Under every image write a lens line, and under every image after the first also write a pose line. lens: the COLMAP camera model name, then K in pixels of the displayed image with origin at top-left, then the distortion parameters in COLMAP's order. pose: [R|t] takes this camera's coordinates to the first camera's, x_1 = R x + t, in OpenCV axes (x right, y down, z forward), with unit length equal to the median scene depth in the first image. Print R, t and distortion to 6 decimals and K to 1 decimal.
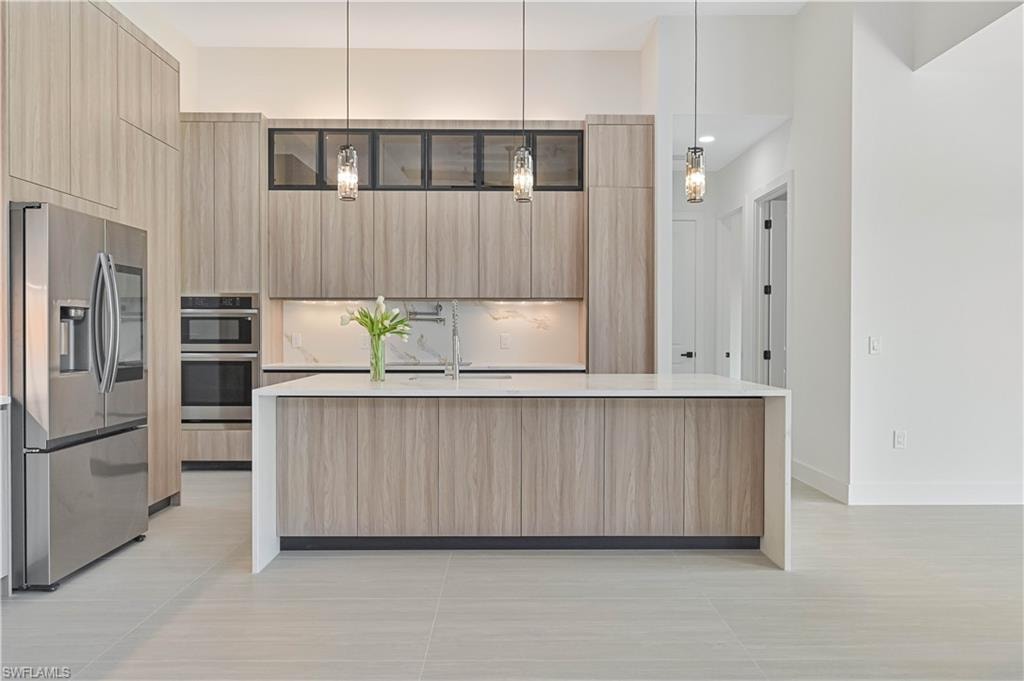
lens RADIAL K [[722.2, 0, 512.0], [0, 722.2, 340.5], [0, 0, 1]] dist [-0.002907, 0.000470]
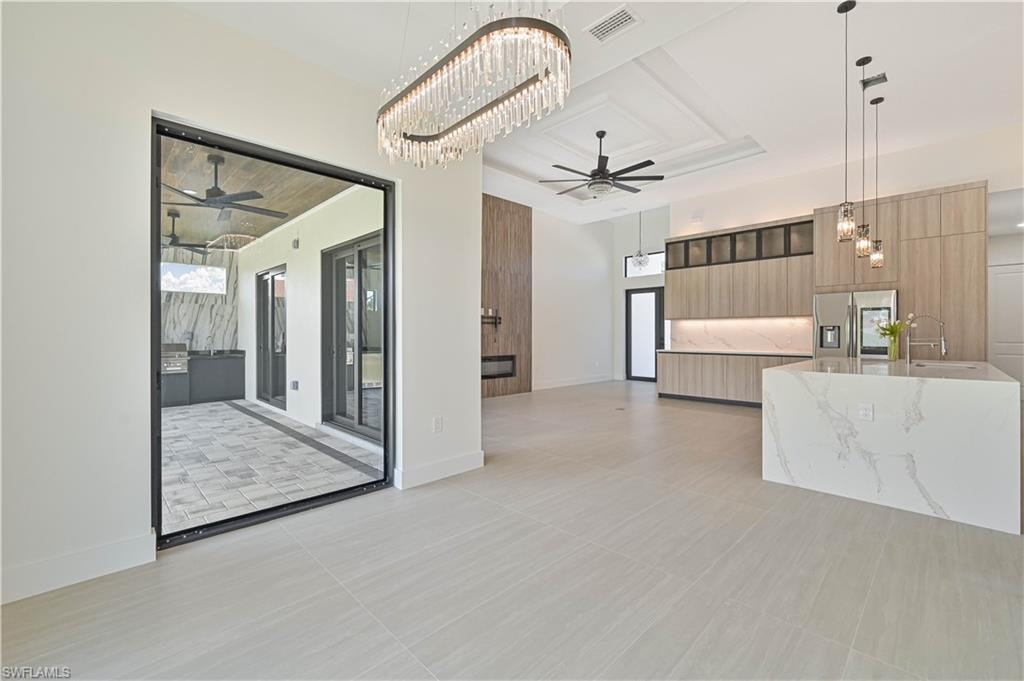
lens RADIAL K [[432.3, 0, 512.9], [0, 432.3, 335.0], [0, 0, 1]] dist [-0.000149, -0.000016]
pose [[-0.725895, -0.000331, -0.687806, 1.097926], [-0.010703, 0.999884, 0.010814, -0.010920], [0.687723, 0.015212, -0.725814, 0.988341]]
